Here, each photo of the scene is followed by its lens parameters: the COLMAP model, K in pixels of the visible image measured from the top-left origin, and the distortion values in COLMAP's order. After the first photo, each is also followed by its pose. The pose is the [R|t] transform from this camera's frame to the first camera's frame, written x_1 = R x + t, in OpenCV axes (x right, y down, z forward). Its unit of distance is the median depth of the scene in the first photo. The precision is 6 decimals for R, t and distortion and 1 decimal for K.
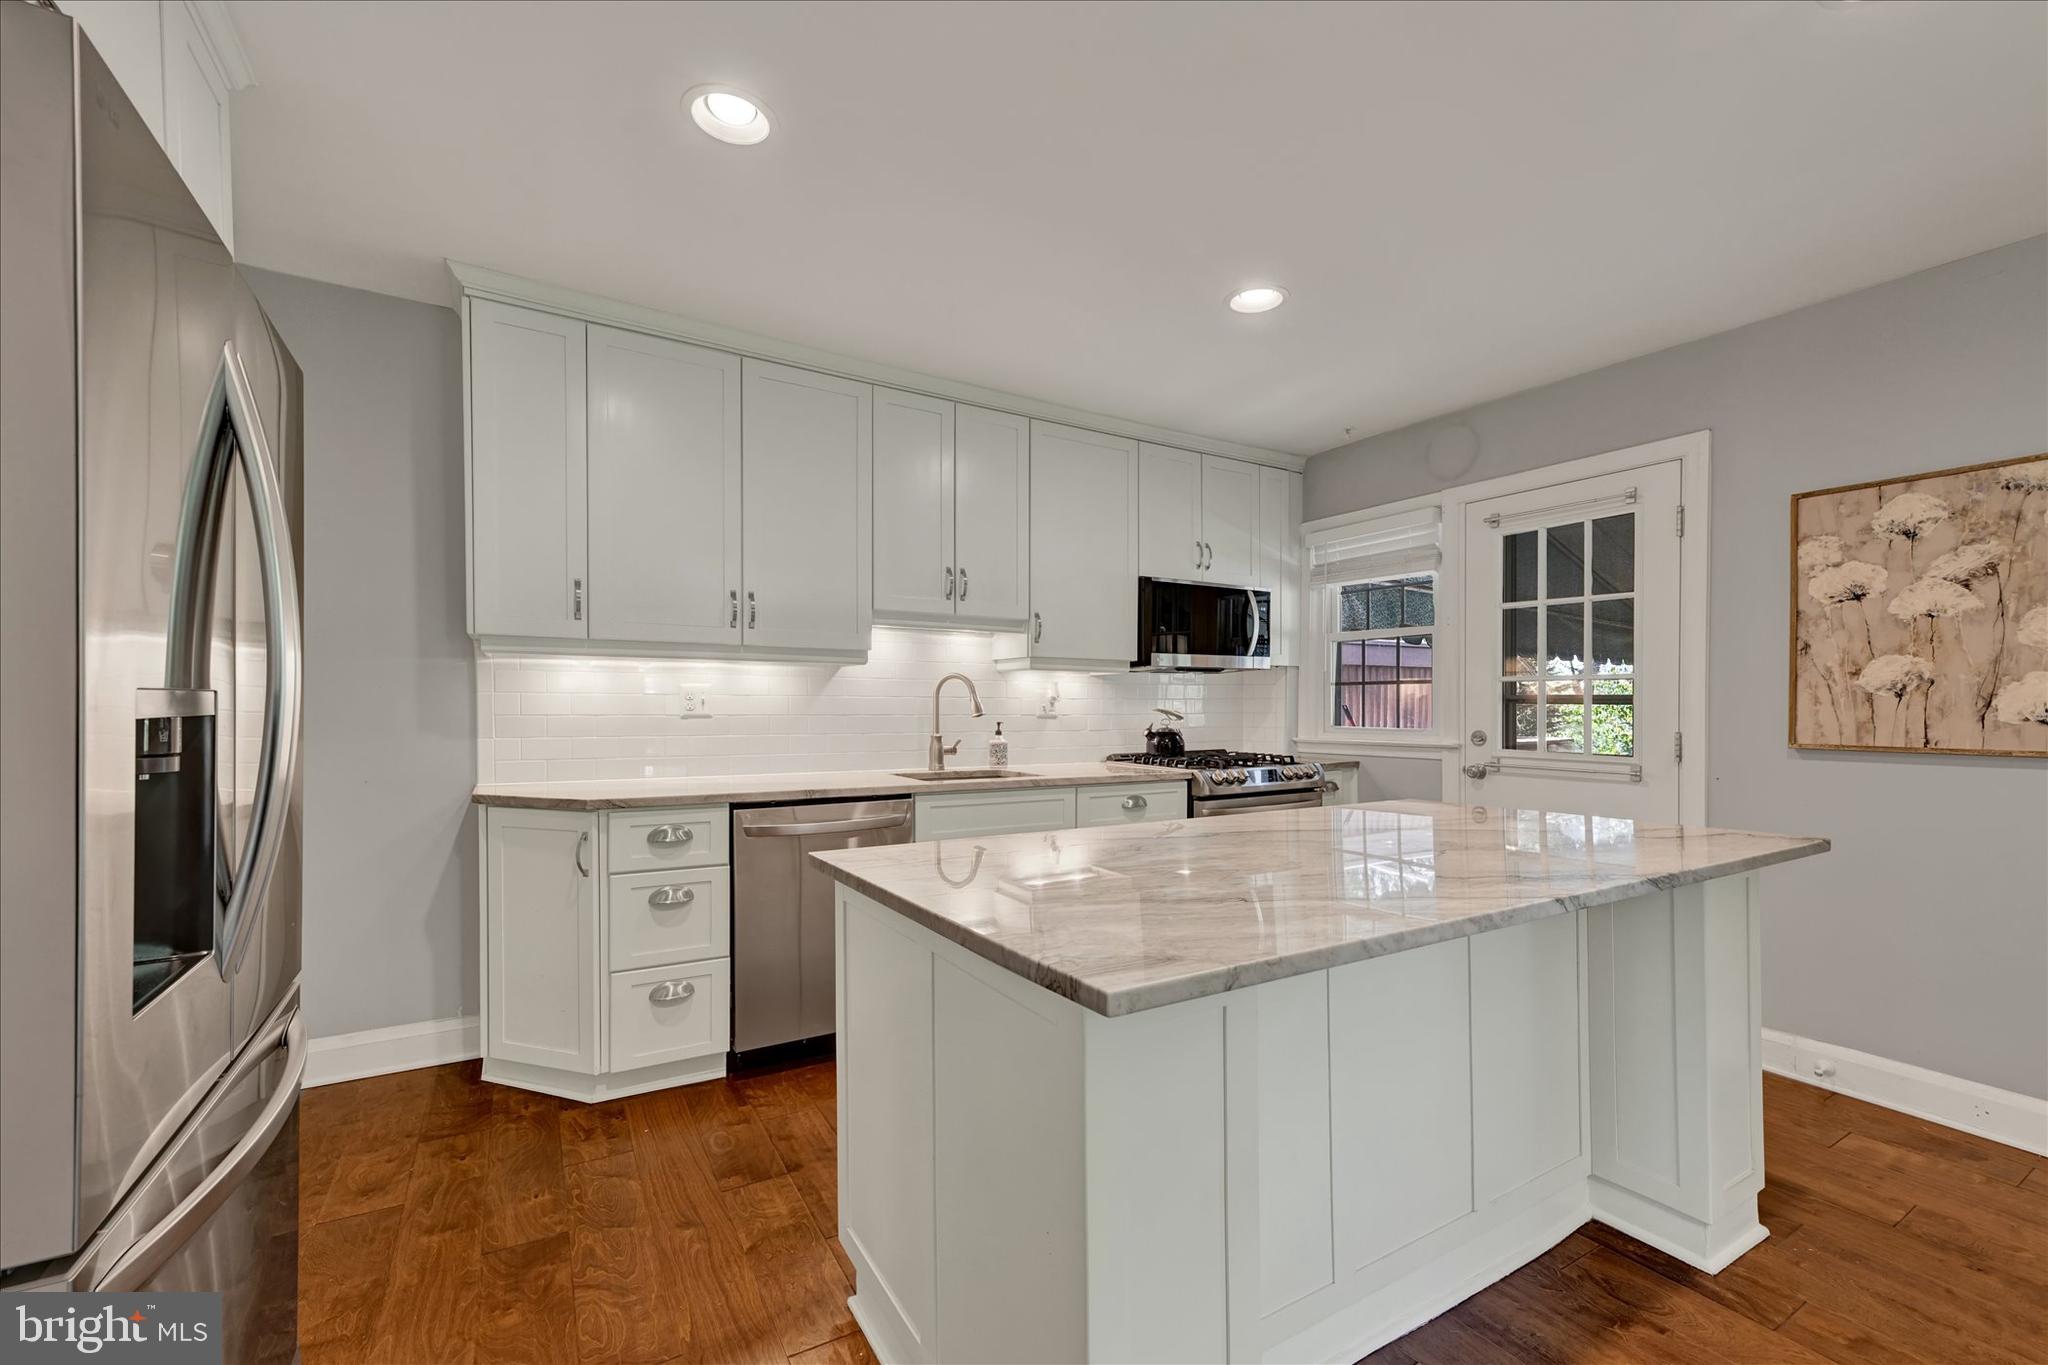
lens RADIAL K [[845.0, 0, 1020.2], [0, 845.0, 711.8], [0, 0, 1]] dist [0.001994, 0.000322]
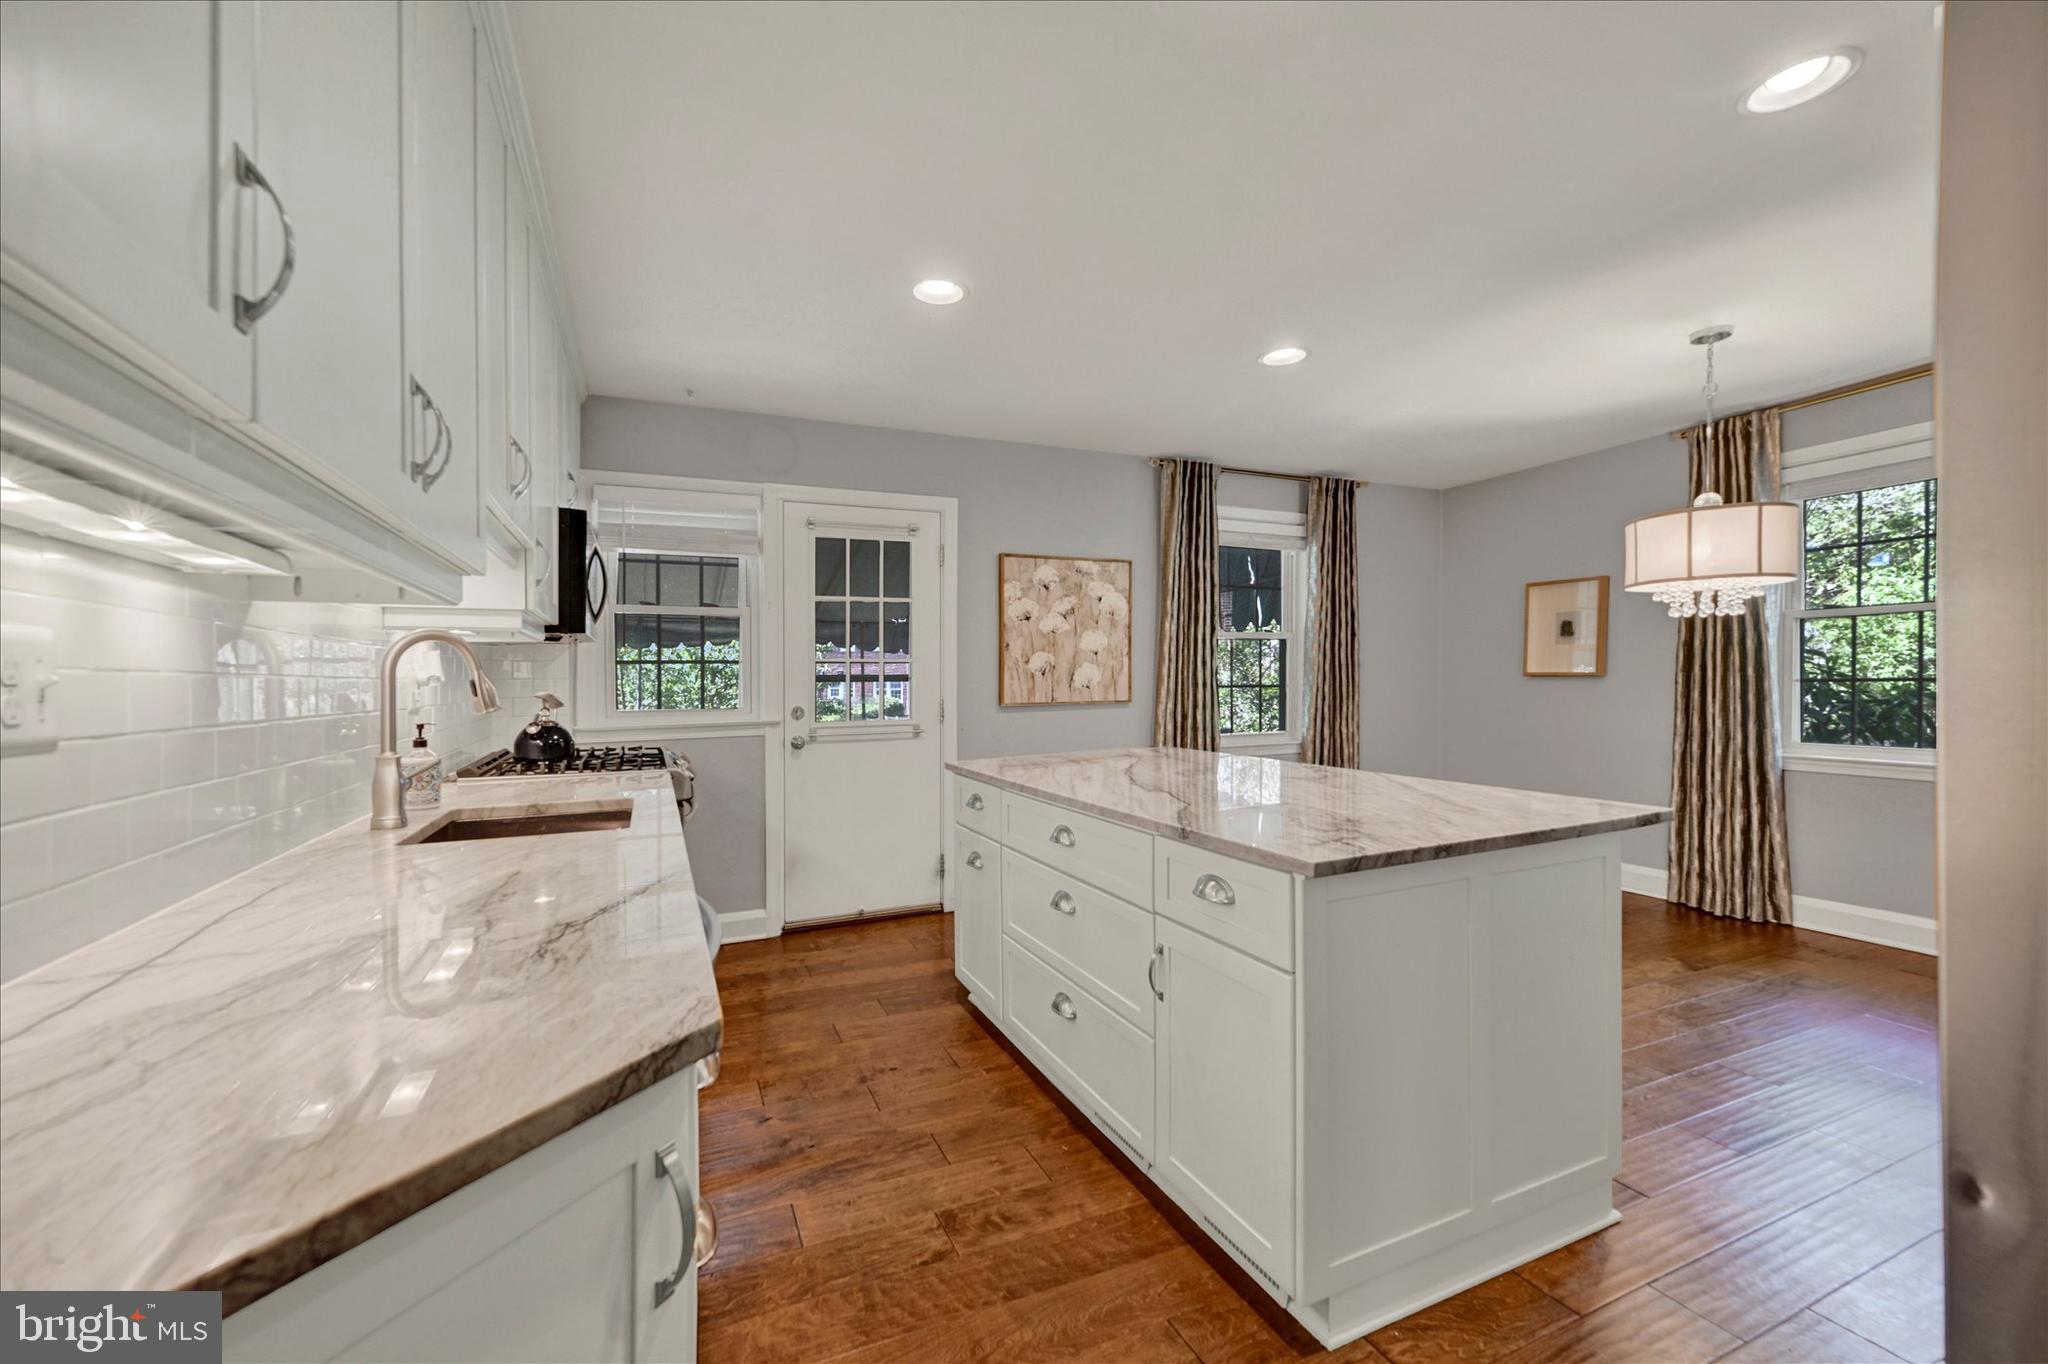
lens RADIAL K [[837.5, 0, 1024.0], [0, 837.5, 682.0], [0, 0, 1]] dist [-0.002465, -0.000105]
pose [[0.122526, -0.007128, 0.992440, -0.533311], [0.022590, 0.999735, 0.004392, -0.008240], [-0.992208, 0.021881, 0.122655, 0.574292]]
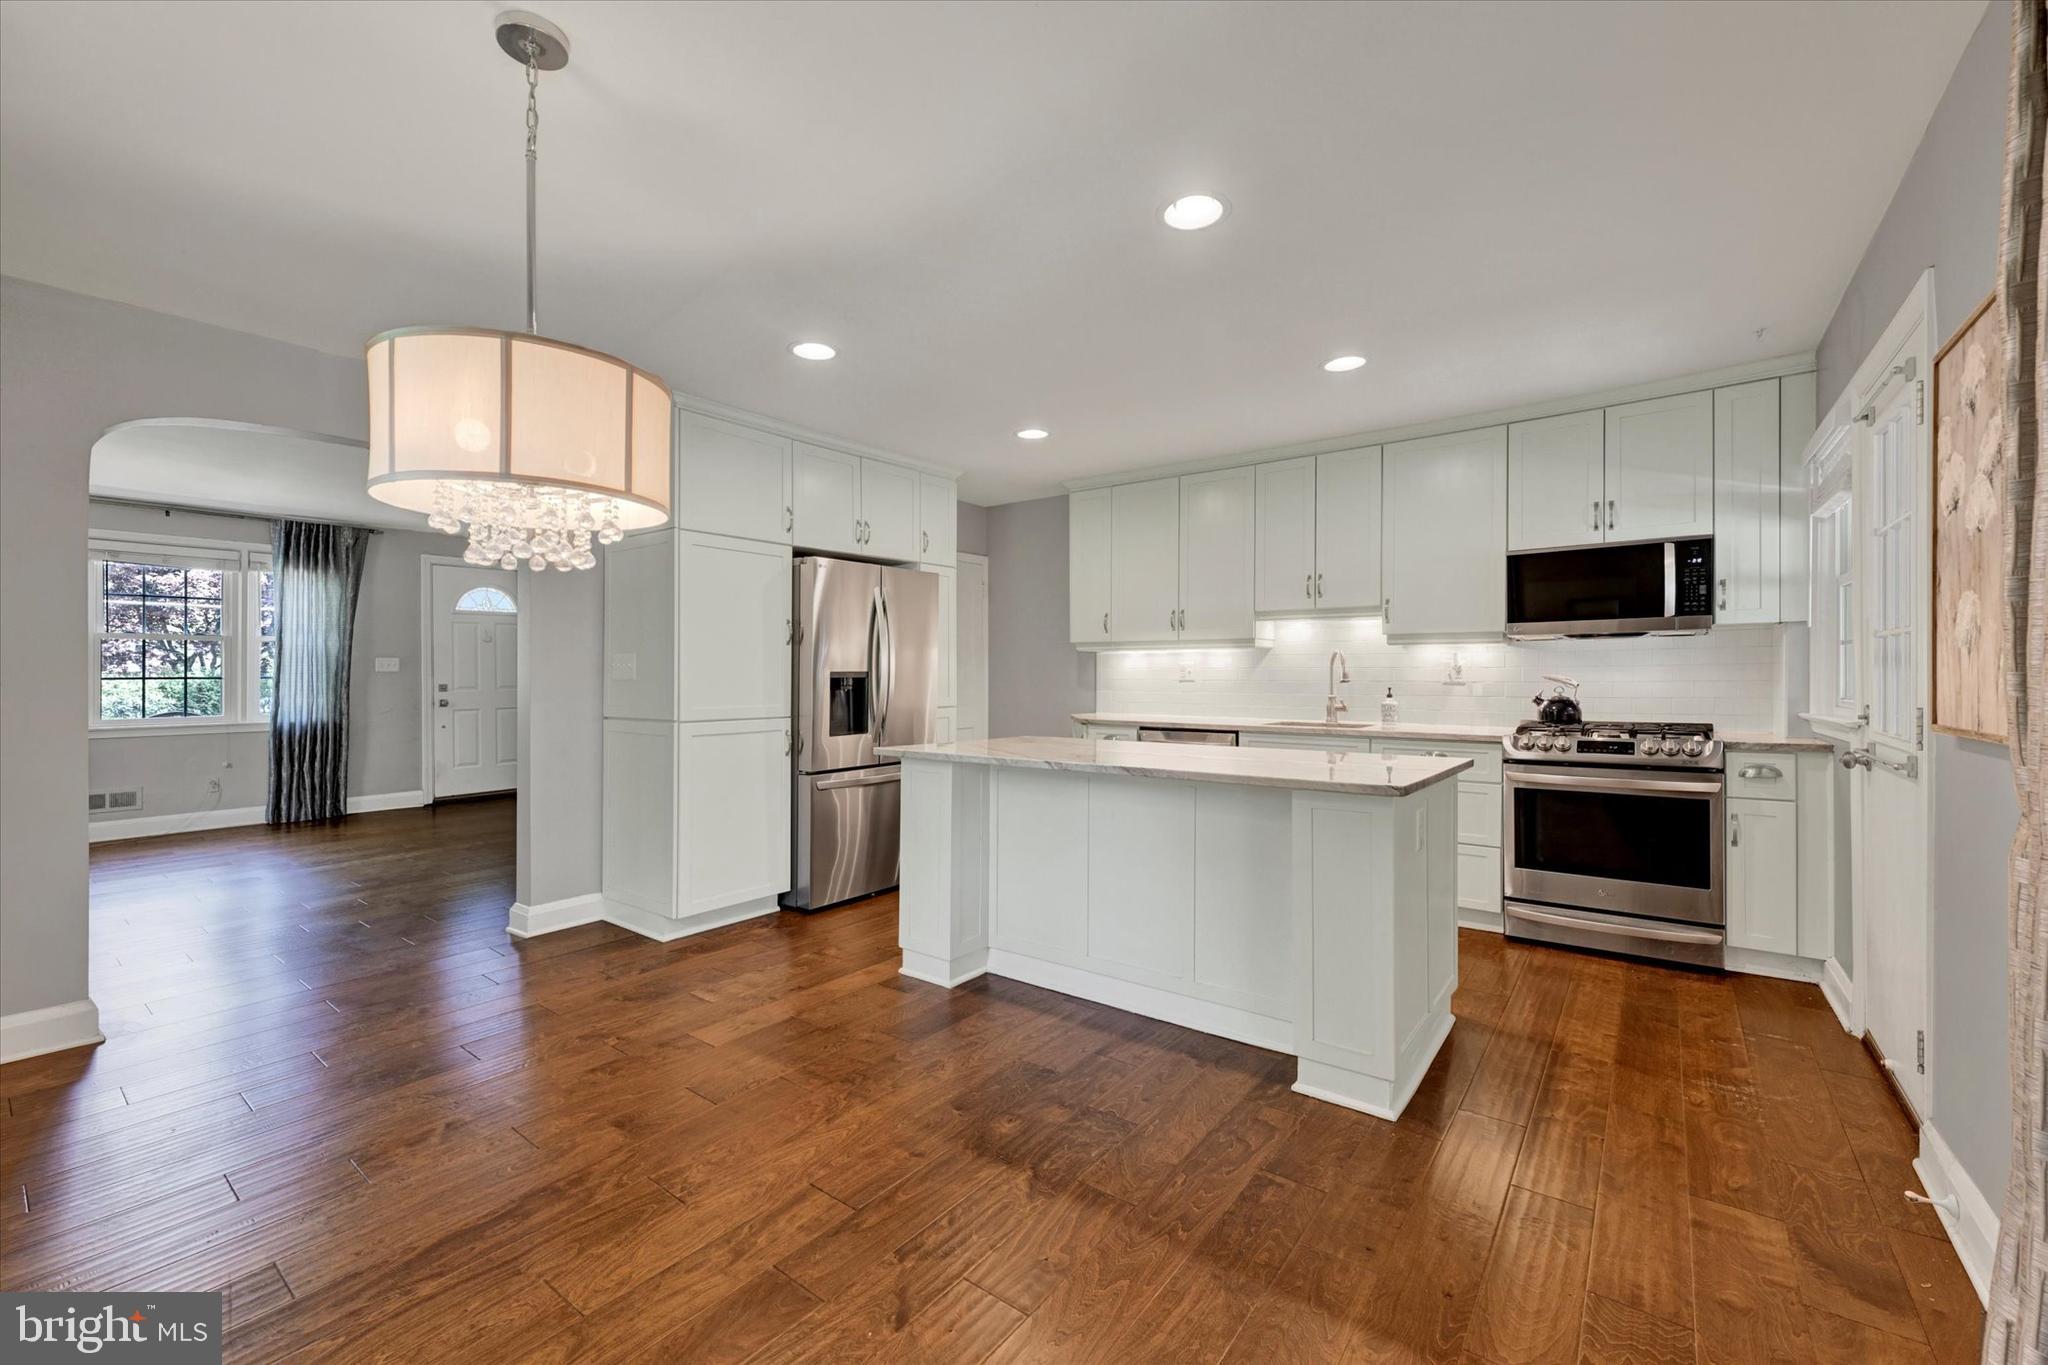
lens RADIAL K [[837.5, 0, 1024.0], [0, 837.5, 682.5], [0, 0, 1]] dist [-0.002465, -0.000105]
pose [[0.372441, 0.003738, -0.928048, 0.958877], [-0.004635, 0.999987, 0.002167, 0.005309], [0.928044, 0.003495, 0.372453, 0.051123]]
